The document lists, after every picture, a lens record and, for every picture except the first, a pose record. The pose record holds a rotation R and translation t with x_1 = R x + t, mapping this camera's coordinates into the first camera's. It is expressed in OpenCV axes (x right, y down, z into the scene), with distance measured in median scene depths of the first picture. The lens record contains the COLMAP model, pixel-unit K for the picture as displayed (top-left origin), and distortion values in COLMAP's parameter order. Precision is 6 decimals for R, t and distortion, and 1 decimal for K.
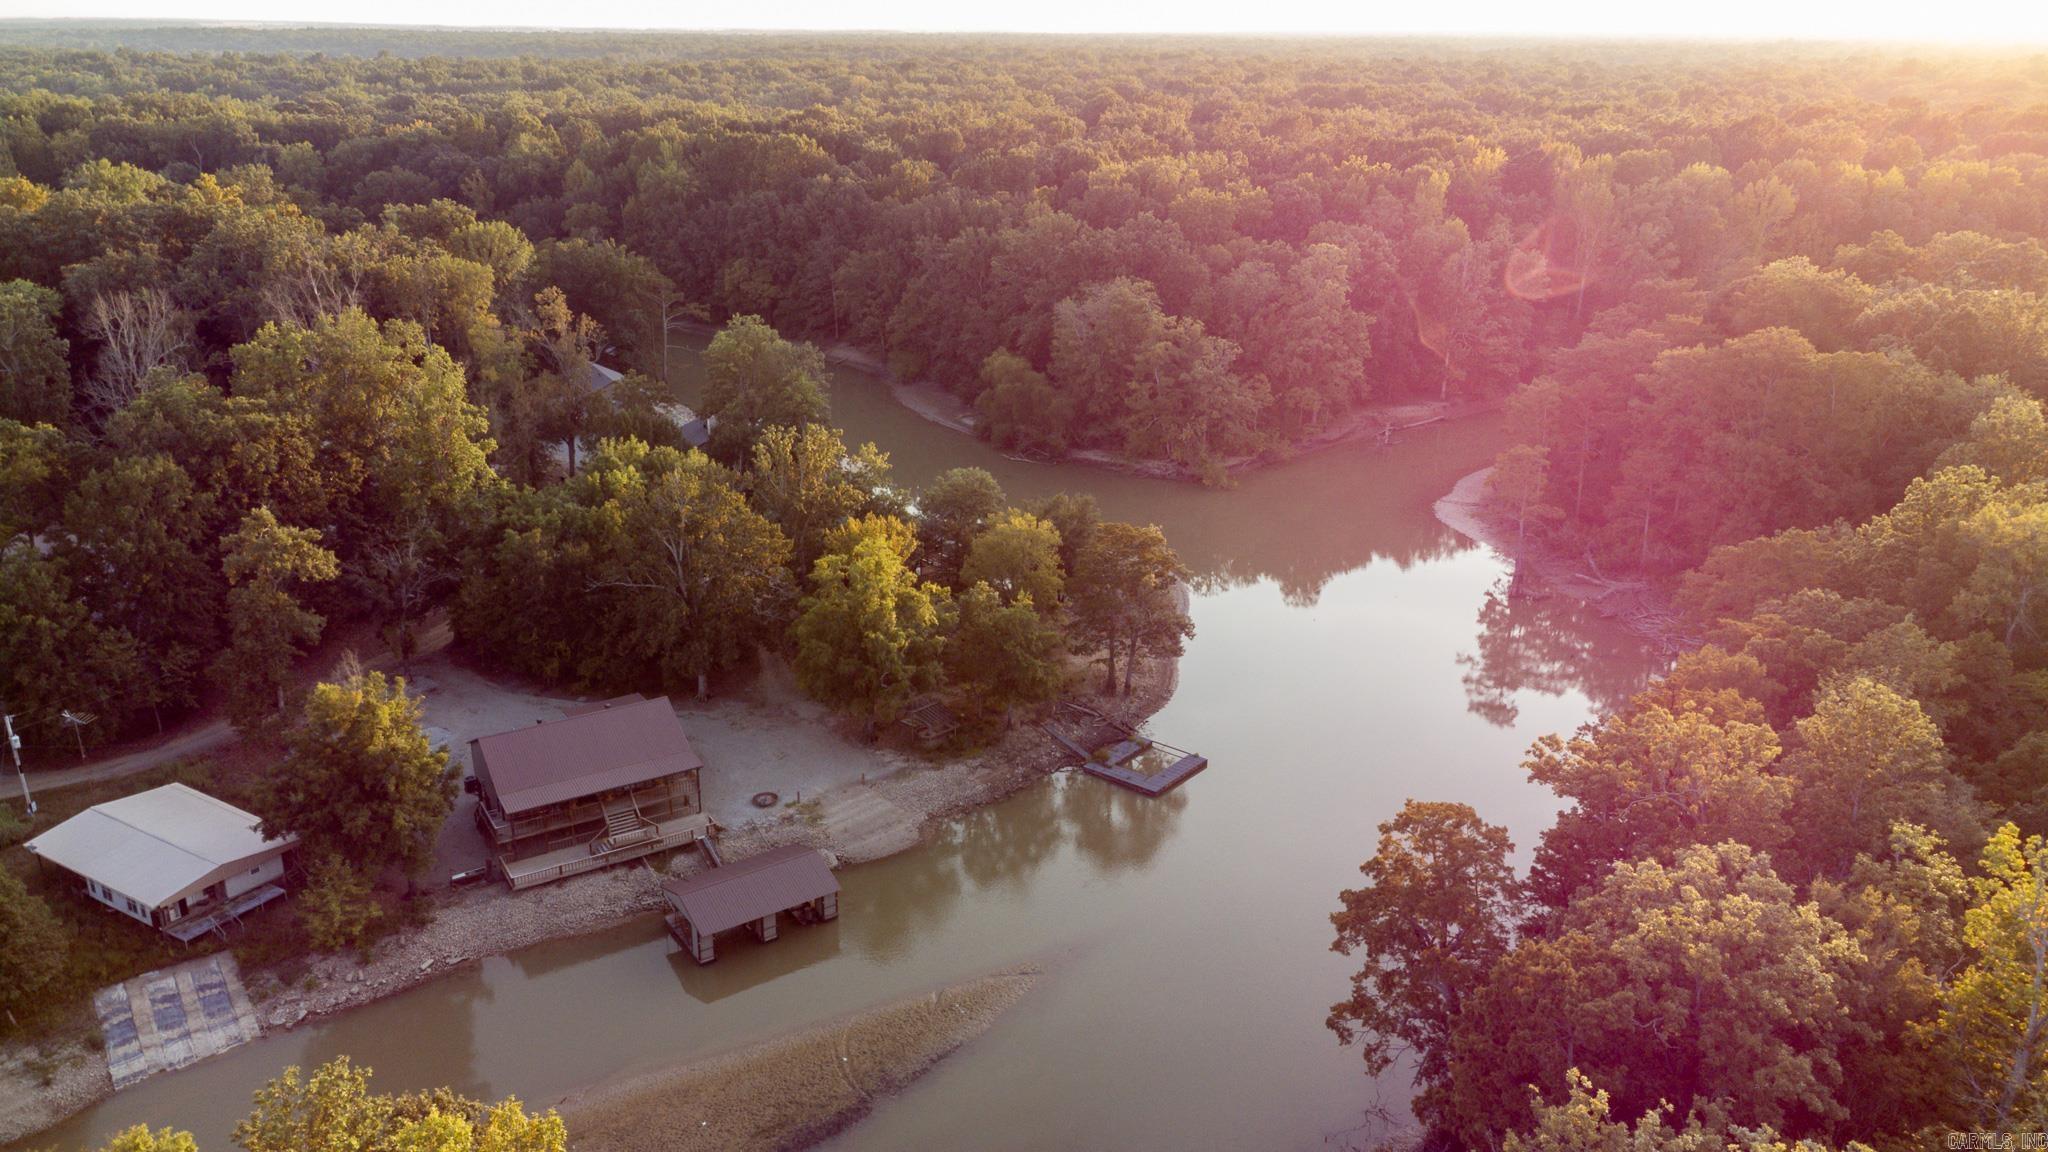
lens RADIAL K [[1510.8, 0, 1024.0], [0, 1510.8, 576.0], [0, 0, 1]] dist [0.030360, 0.028164]
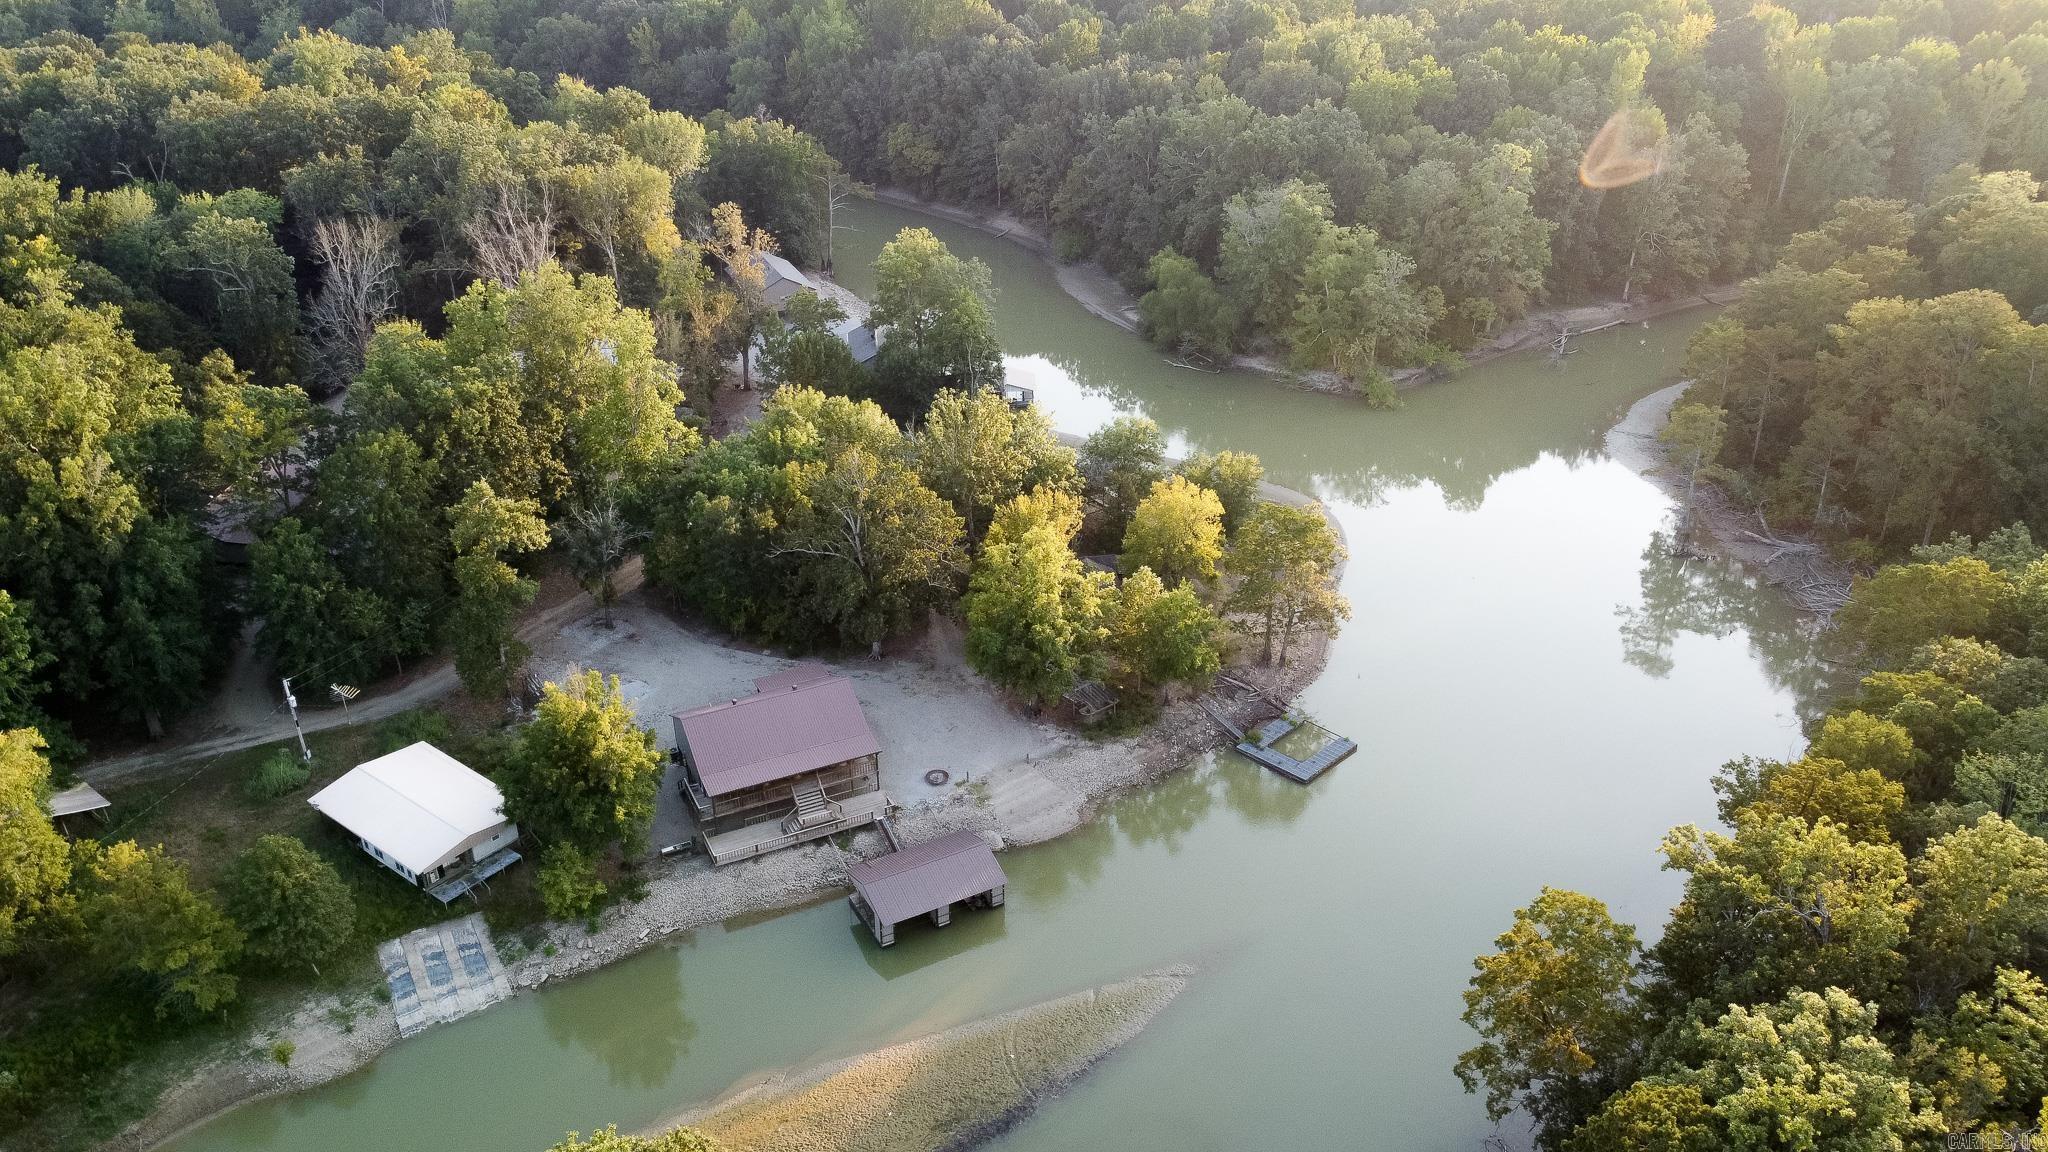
lens RADIAL K [[1538.8, 0, 1024.0], [0, 1538.8, 576.0], [0, 0, 1]] dist [-0.005727, 0.002428]
pose [[0.994945, 0.035144, -0.094075, -0.010183], [-0.021471, 0.989549, 0.142590, -0.128285], [0.098103, -0.139850, 0.985301, -0.043367]]
